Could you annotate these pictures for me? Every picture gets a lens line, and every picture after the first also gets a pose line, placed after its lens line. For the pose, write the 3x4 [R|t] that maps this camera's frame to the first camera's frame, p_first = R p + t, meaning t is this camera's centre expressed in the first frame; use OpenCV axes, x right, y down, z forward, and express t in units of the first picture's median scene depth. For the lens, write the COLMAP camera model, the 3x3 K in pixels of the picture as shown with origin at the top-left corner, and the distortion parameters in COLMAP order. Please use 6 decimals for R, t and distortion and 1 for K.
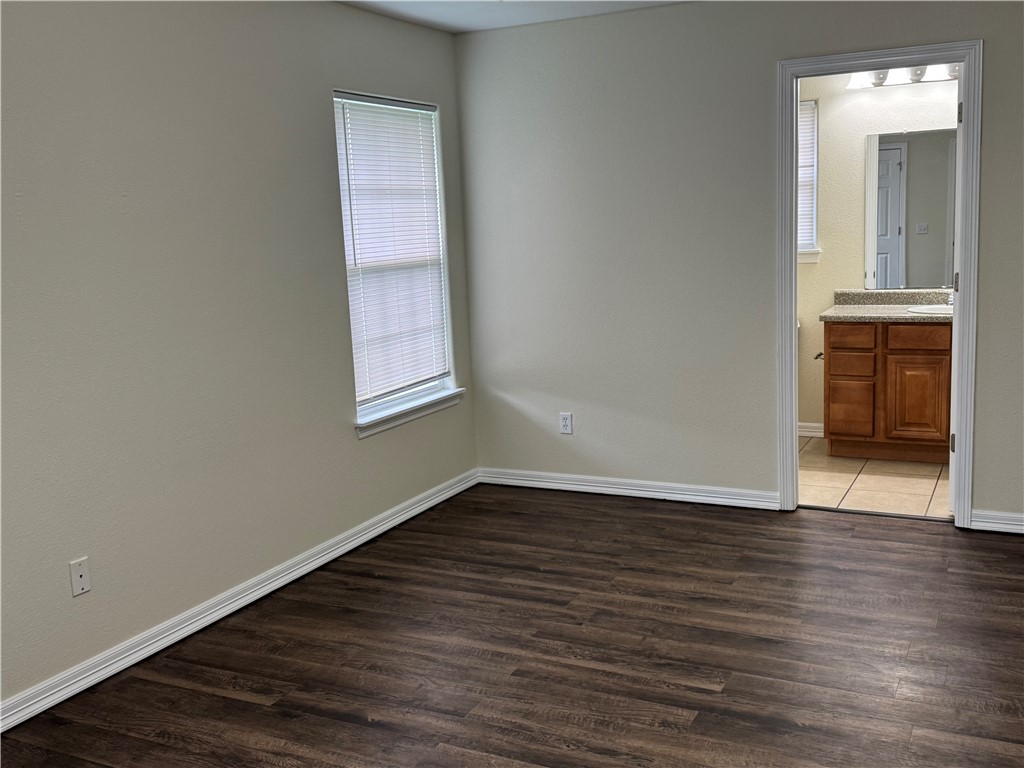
lens RADIAL K [[997.0, 0, 511.6], [0, 997.0, 386.1], [0, 0, 1]] dist [0.020992, 0.000000]
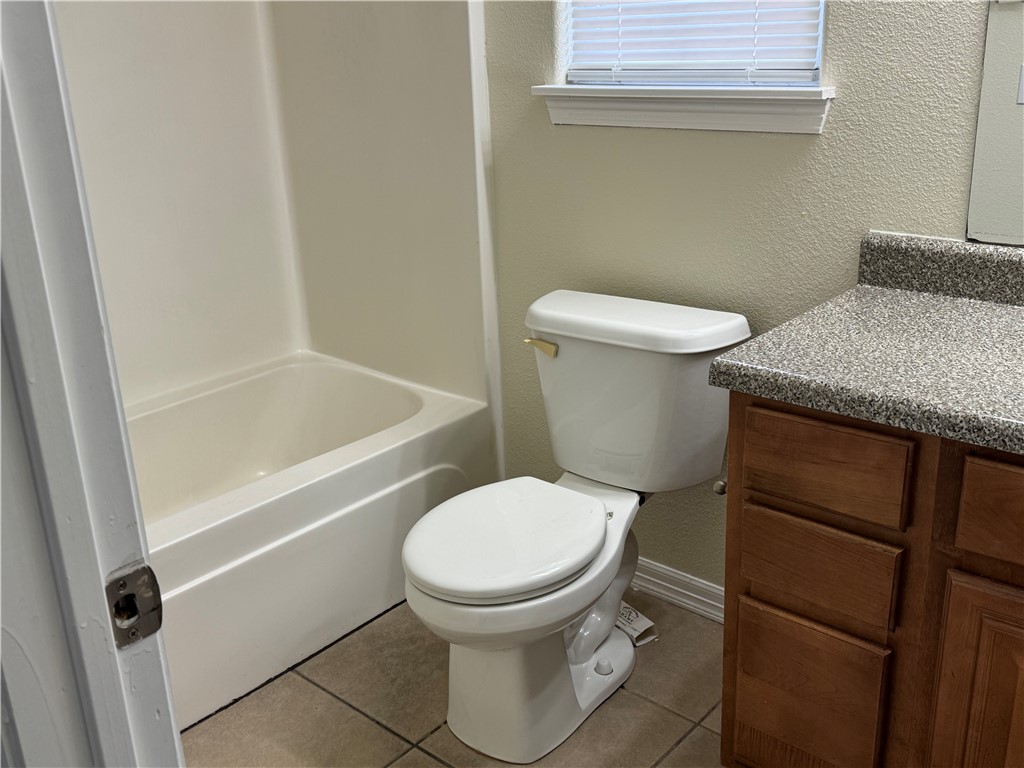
lens RADIAL K [[997.0, 0, 516.2], [0, 997.0, 384.0], [0, 0, 1]] dist [0.020992, 0.000000]
pose [[0.967045, 0.083579, -0.240497, 0.326132], [-0.034768, 0.979085, 0.200458, -0.118020], [0.252221, -0.185491, 0.949725, 0.747135]]
